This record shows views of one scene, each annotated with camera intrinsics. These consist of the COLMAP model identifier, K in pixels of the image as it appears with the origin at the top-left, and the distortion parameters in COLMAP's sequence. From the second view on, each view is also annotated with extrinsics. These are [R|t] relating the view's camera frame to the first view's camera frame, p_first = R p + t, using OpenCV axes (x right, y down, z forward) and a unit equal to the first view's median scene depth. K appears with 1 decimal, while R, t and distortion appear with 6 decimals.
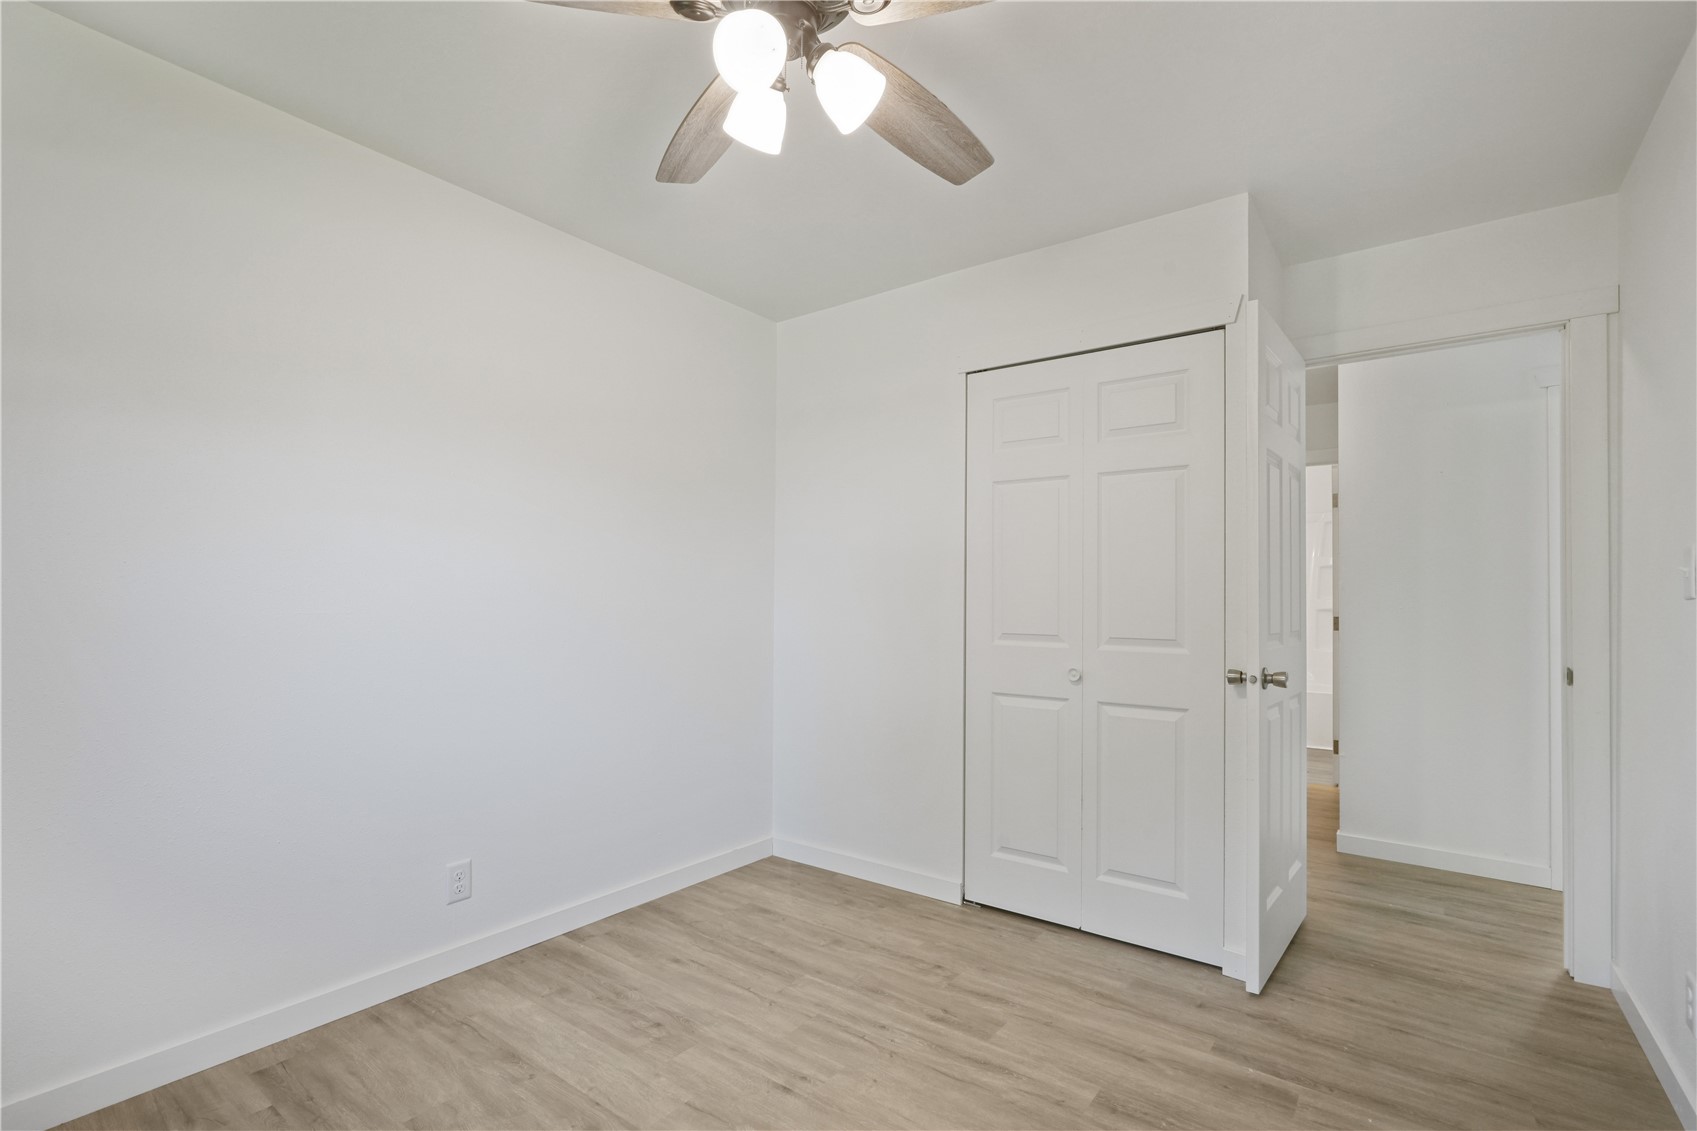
lens RADIAL K [[765.6, 0, 834.6], [0, 765.6, 578.4], [0, 0, 1]] dist [-0.010991, 0.002546]
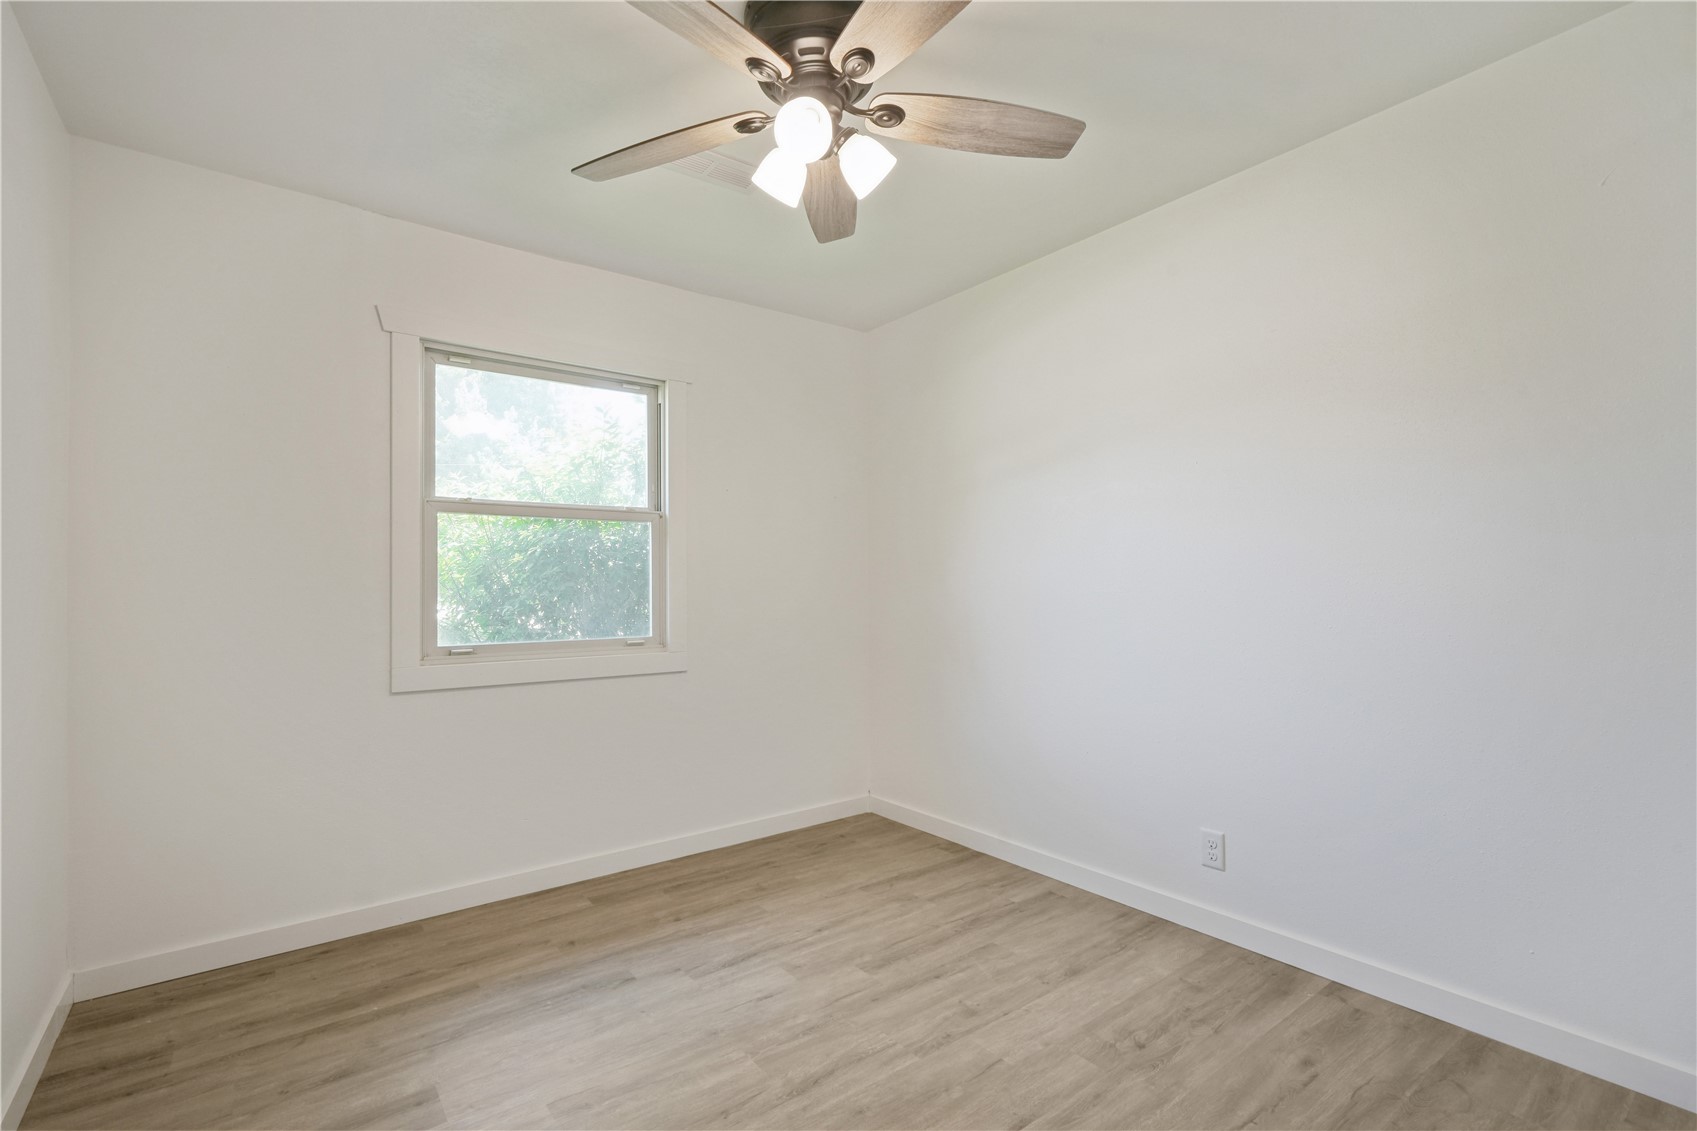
lens RADIAL K [[765.6, 0, 851.8], [0, 765.6, 571.2], [0, 0, 1]] dist [-0.010991, 0.002546]
pose [[-0.243489, -0.014781, -0.969791, 0.695163], [0.035490, 0.999078, -0.024138, 0.028027], [0.969254, -0.040295, -0.242740, 0.853706]]
